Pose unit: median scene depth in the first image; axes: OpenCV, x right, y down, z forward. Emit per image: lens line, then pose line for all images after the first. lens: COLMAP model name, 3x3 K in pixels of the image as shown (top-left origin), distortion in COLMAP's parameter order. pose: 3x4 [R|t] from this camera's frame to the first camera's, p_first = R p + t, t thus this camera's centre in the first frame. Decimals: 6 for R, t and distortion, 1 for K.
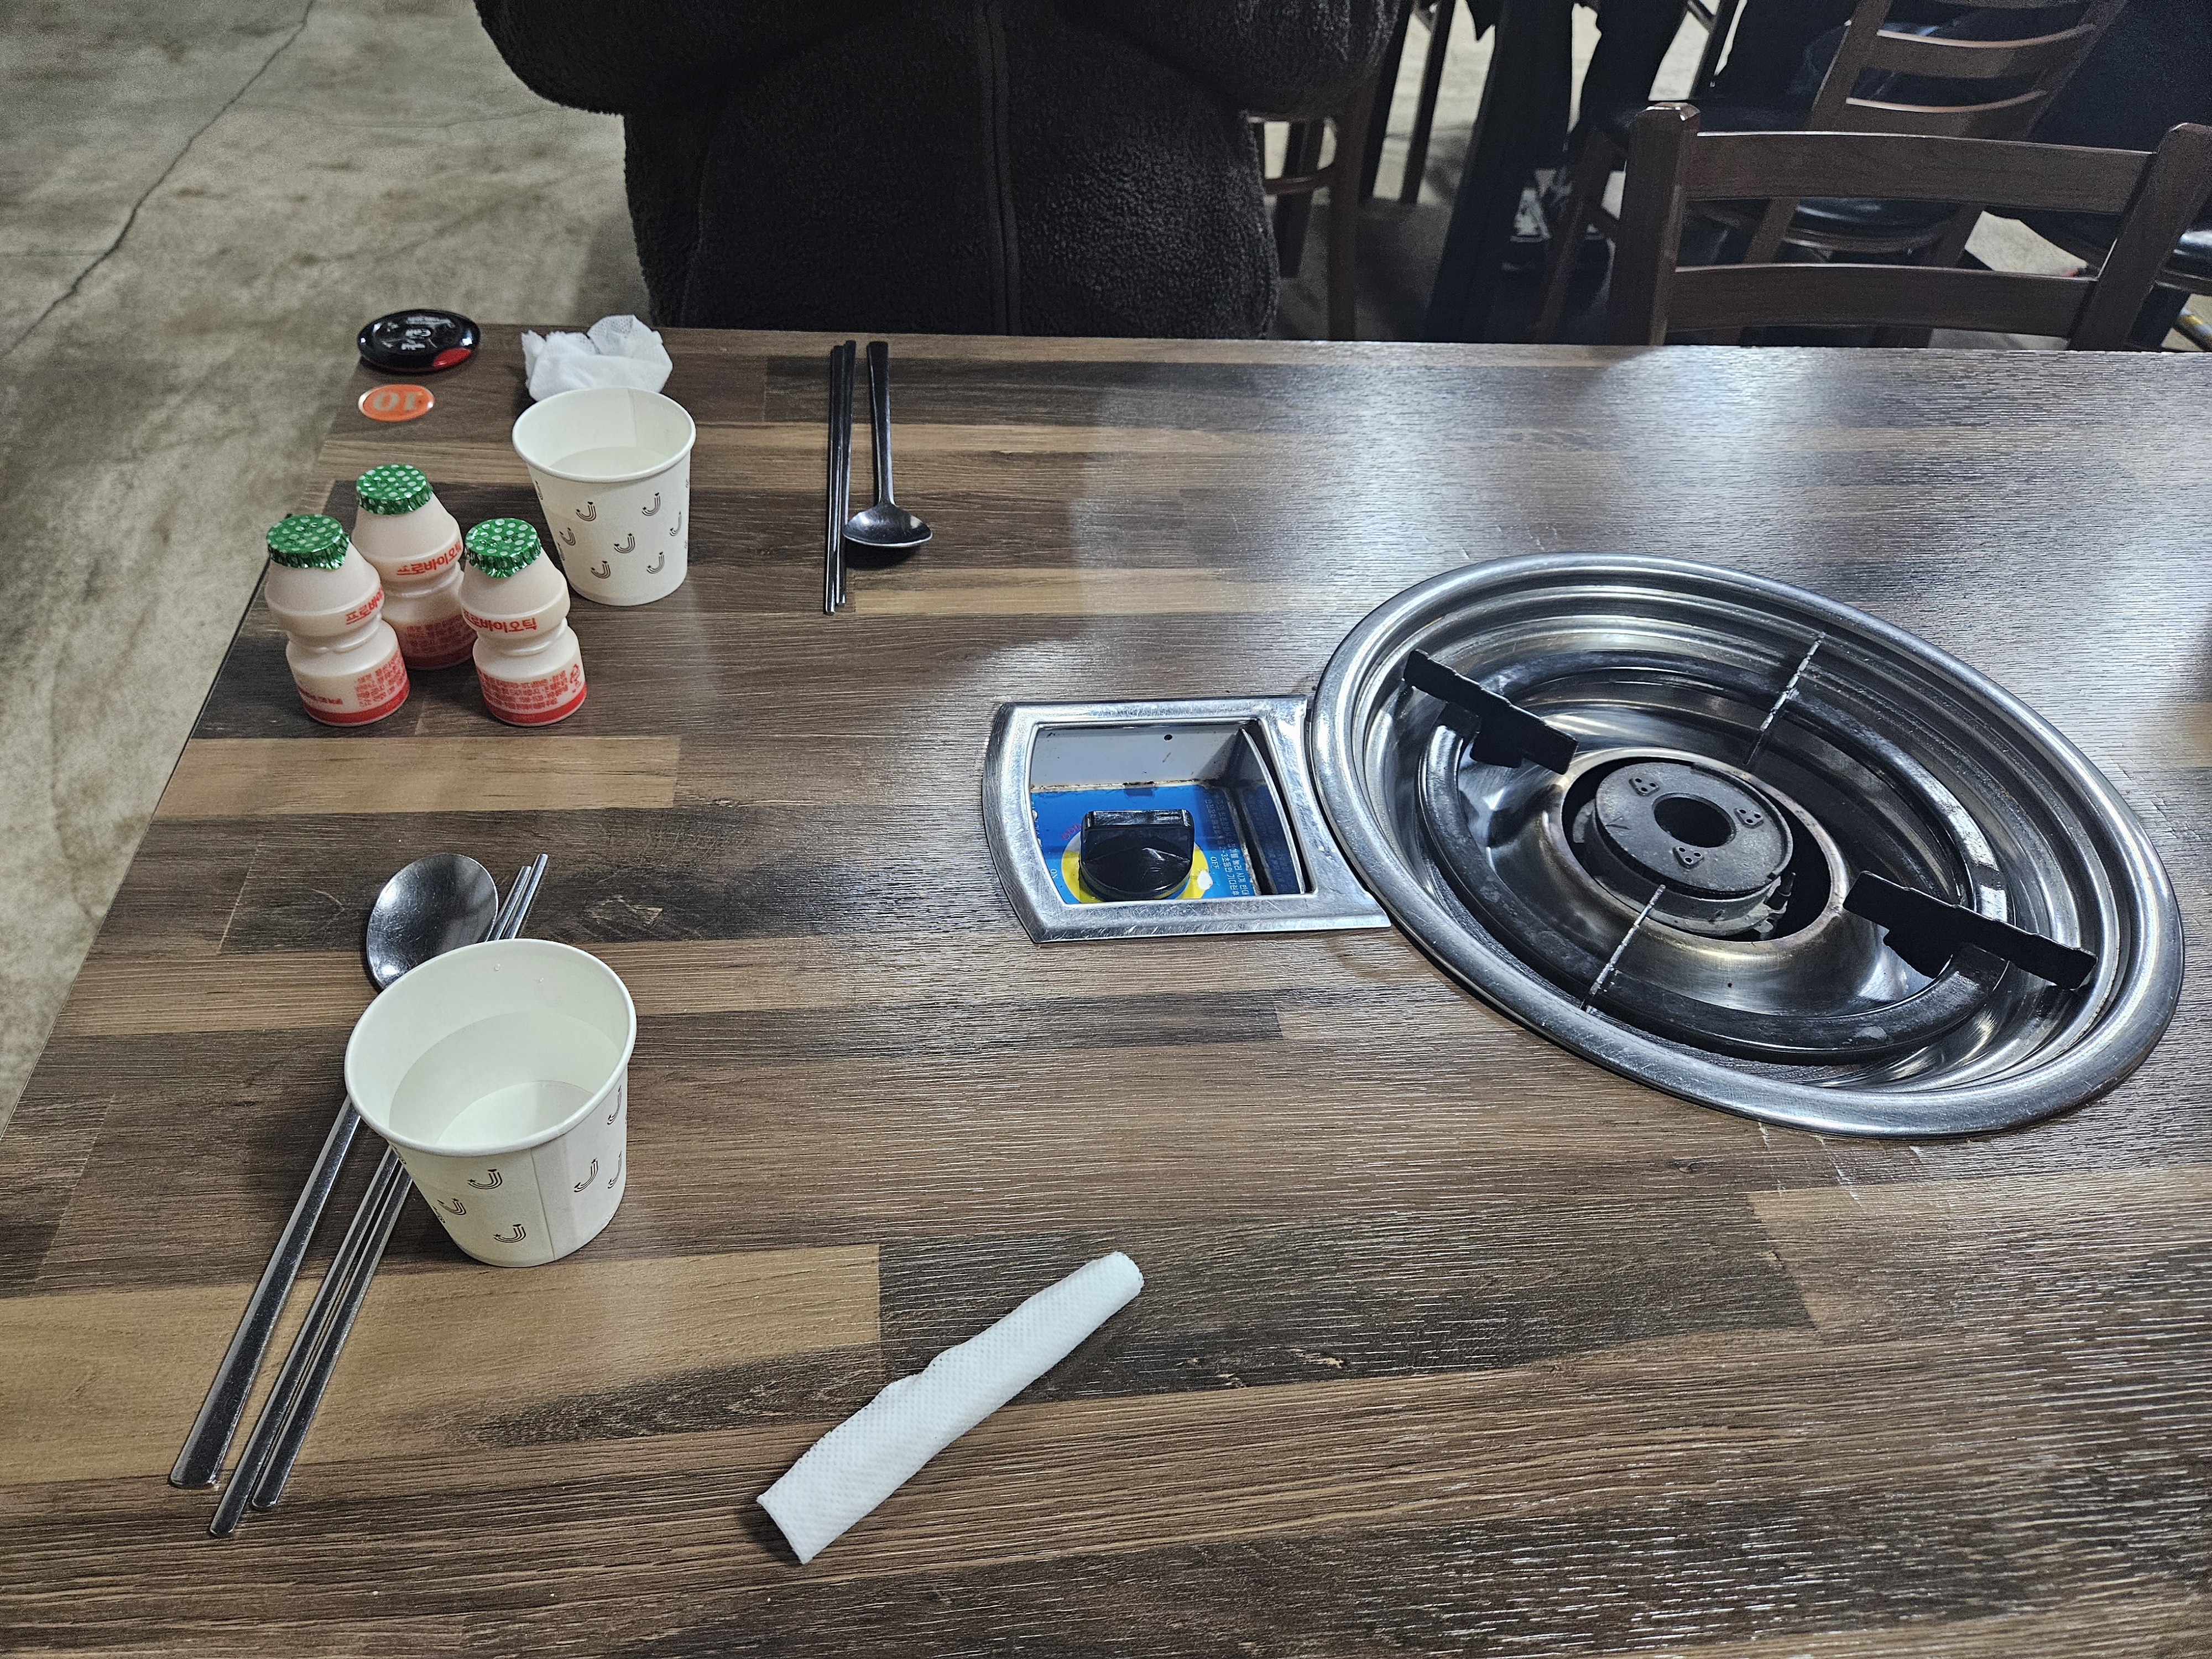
lens RADIAL K [[1440.6, 0, 1097.8], [0, 1440.6, 826.7], [0, 0, 1]] dist [0.059929, -0.050746]
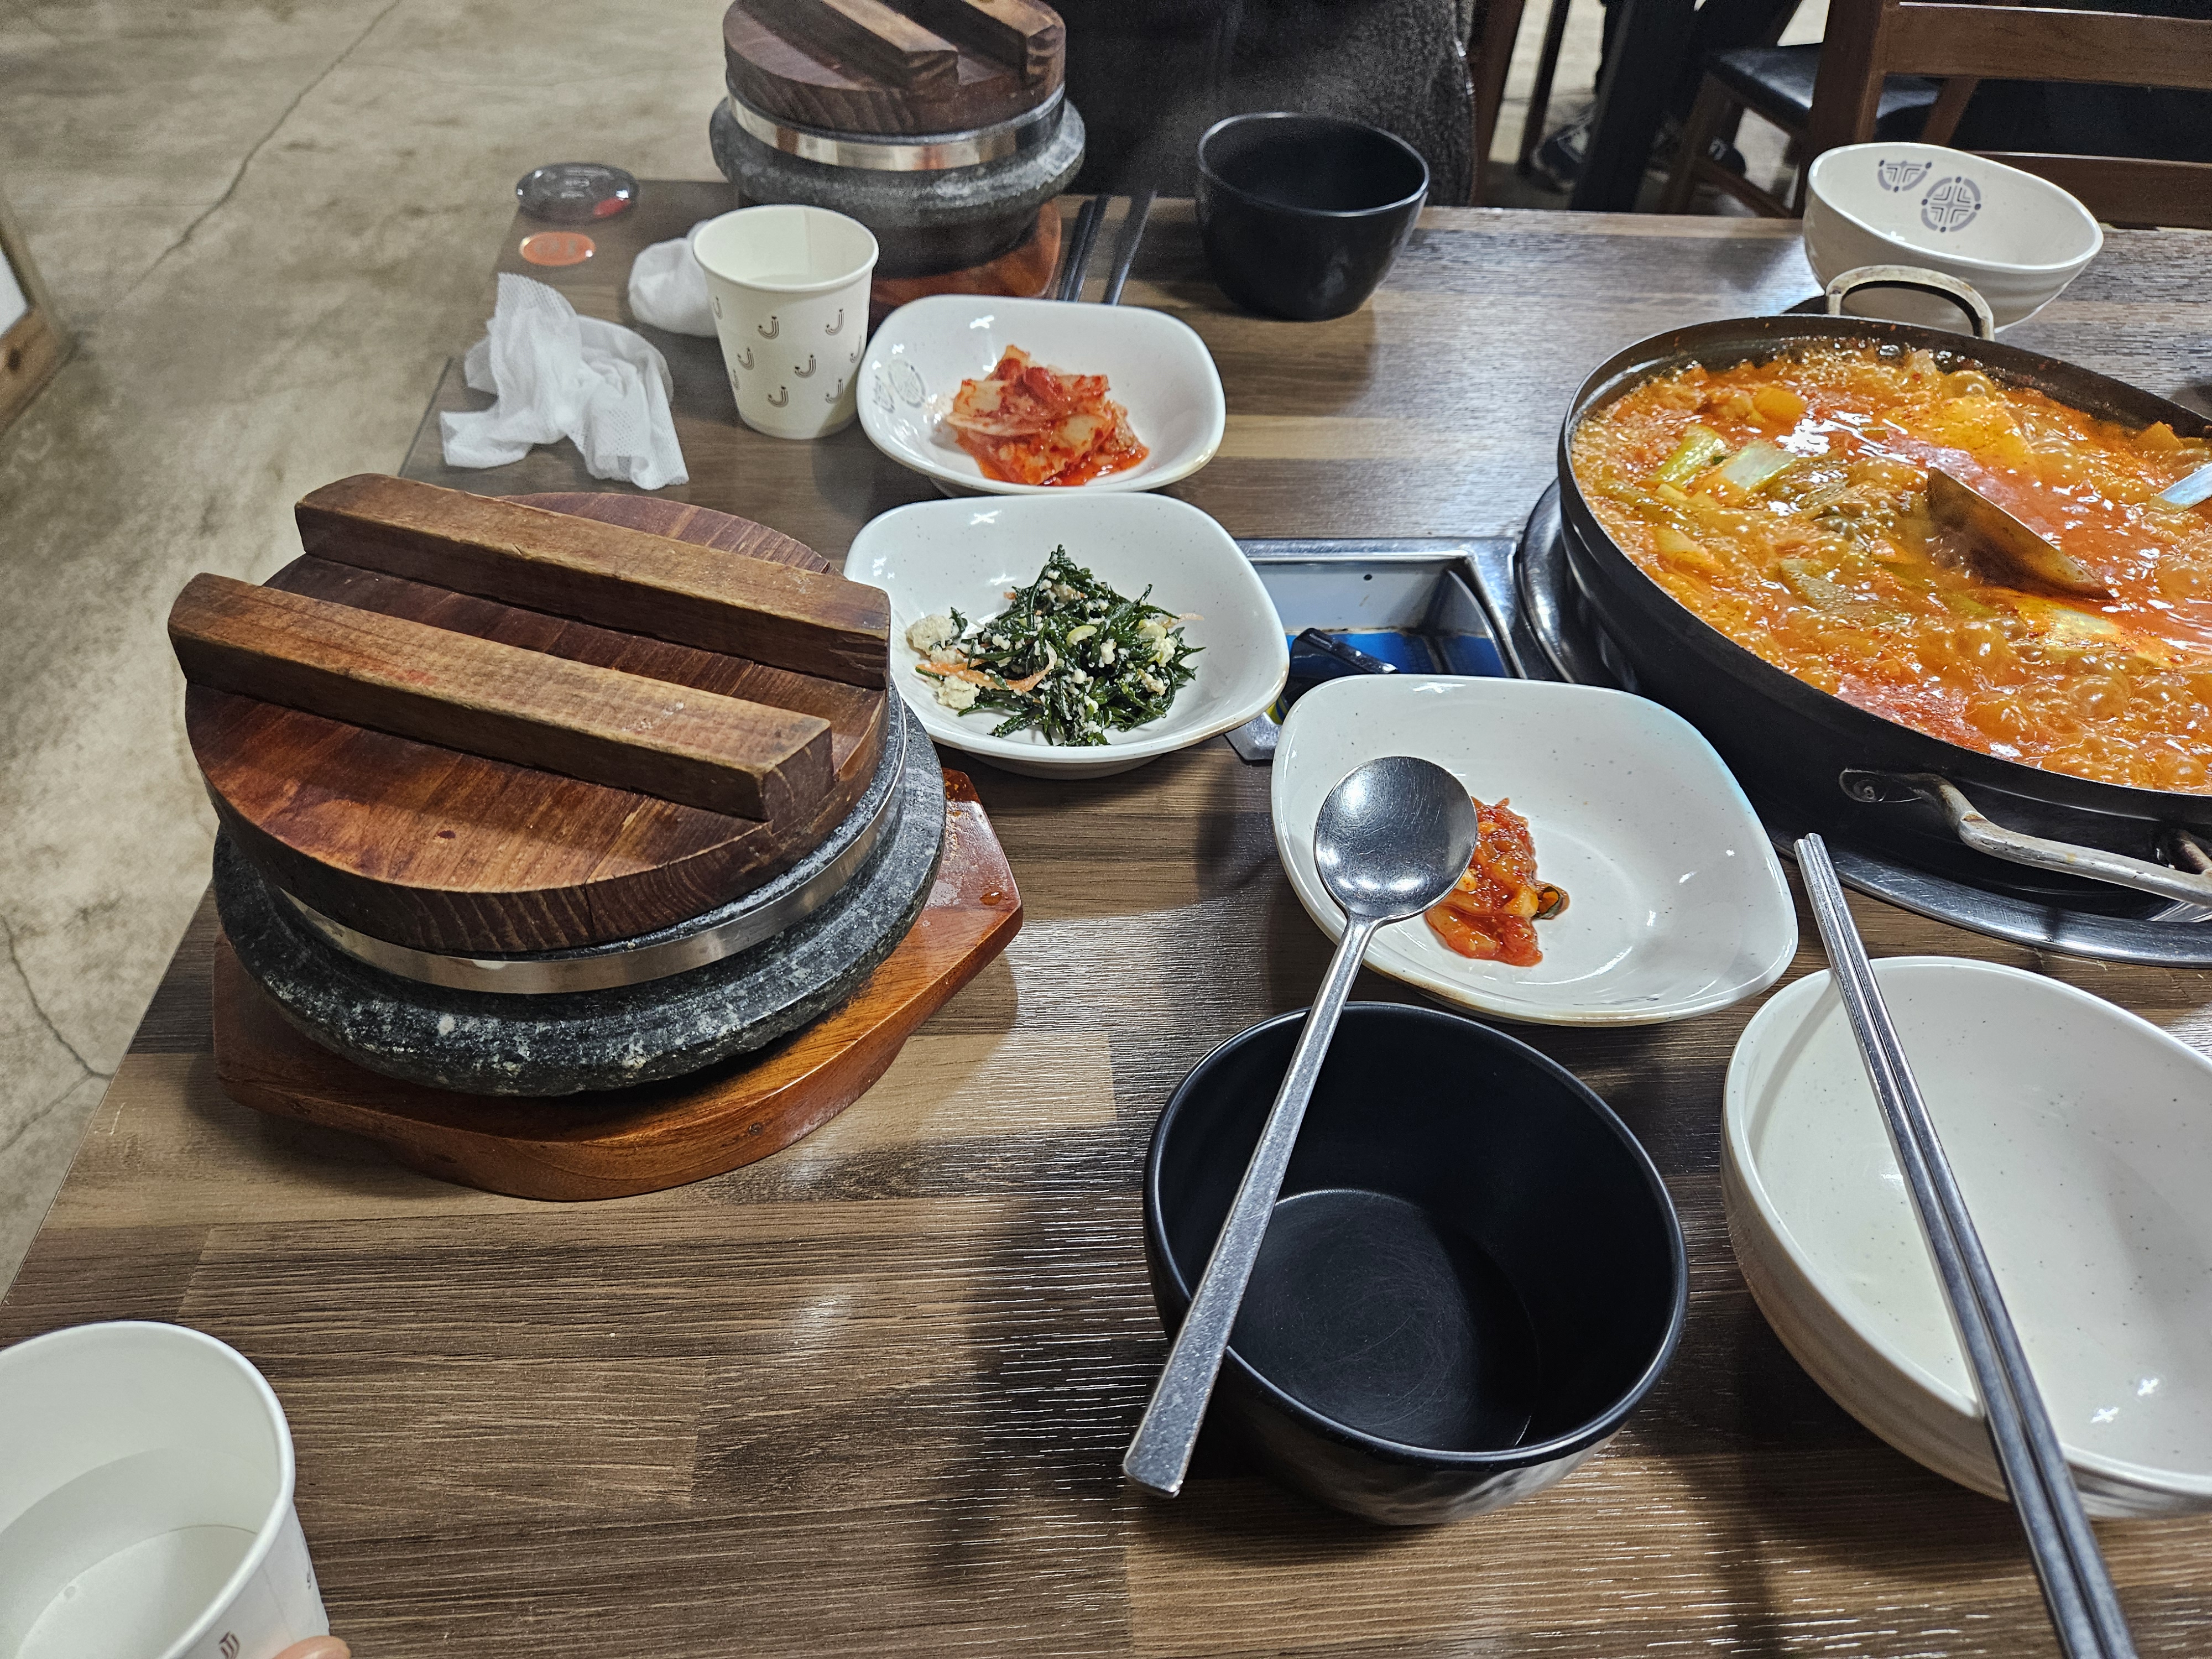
lens RADIAL K [[1461.7, 0, 1140.8], [0, 1461.7, 836.3], [0, 0, 1]] dist [0.063078, -0.060184]
pose [[0.999518, 0.014530, -0.027439, -0.081031], [-0.014370, 0.999879, 0.006035, 0.118519], [0.027524, -0.005637, 0.999605, 0.033484]]
